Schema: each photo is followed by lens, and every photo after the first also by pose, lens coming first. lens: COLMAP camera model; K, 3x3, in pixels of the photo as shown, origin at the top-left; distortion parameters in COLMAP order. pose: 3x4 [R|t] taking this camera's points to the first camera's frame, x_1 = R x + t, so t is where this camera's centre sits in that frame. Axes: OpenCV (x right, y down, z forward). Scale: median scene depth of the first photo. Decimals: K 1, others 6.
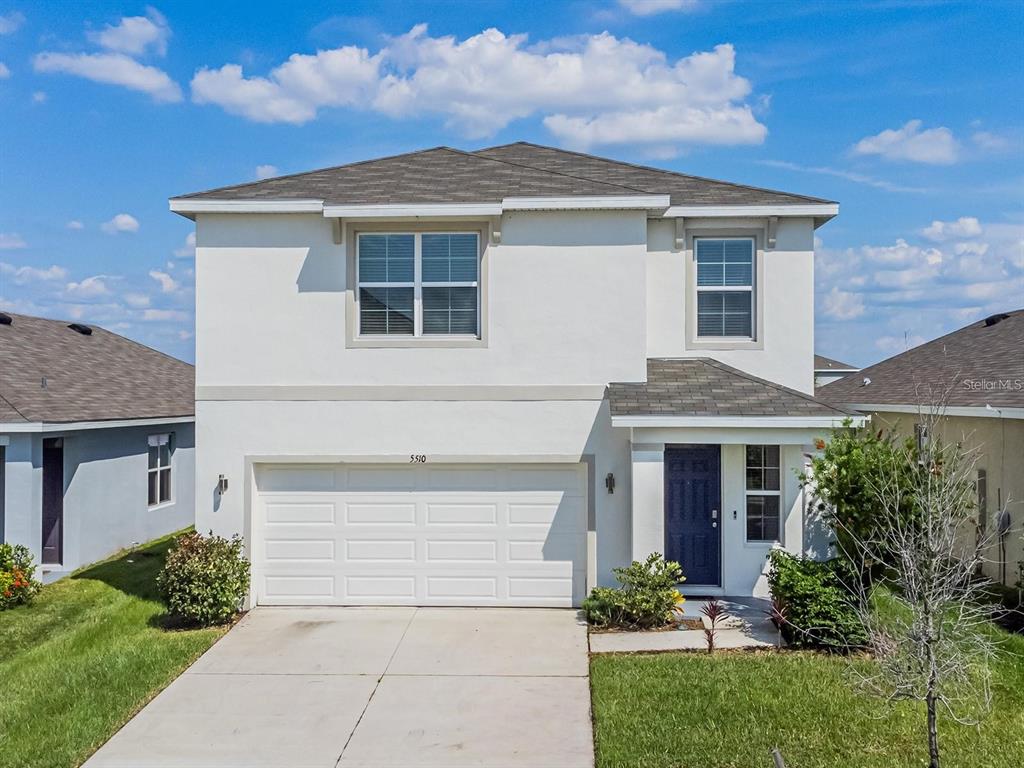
lens RADIAL K [[1186.4, 0, 512.0], [0, 1186.4, 384.0], [0, 0, 1]] dist [0.022768, 0.030301]
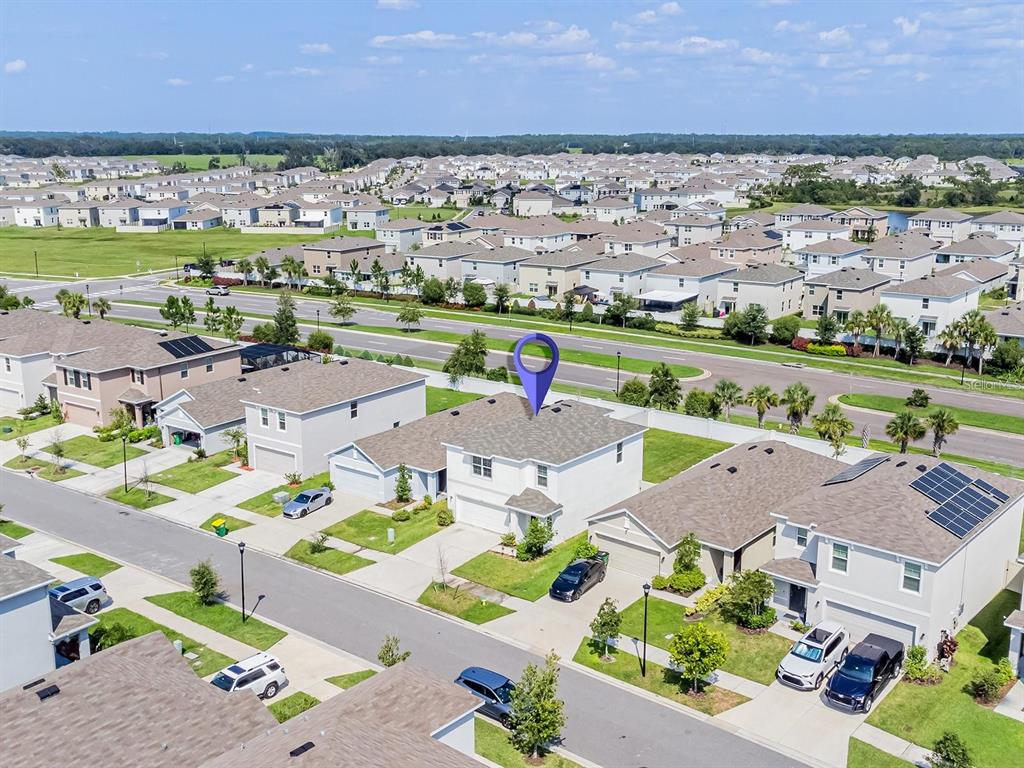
lens RADIAL K [[1186.4, 0, 512.0], [0, 1186.4, 384.0], [0, 0, 1]] dist [0.022768, 0.030301]
pose [[0.786105, 0.134050, -0.603382, 2.803373], [0.037468, 0.964069, 0.262997, -1.627039], [0.616956, -0.229351, 0.752837, -2.387579]]
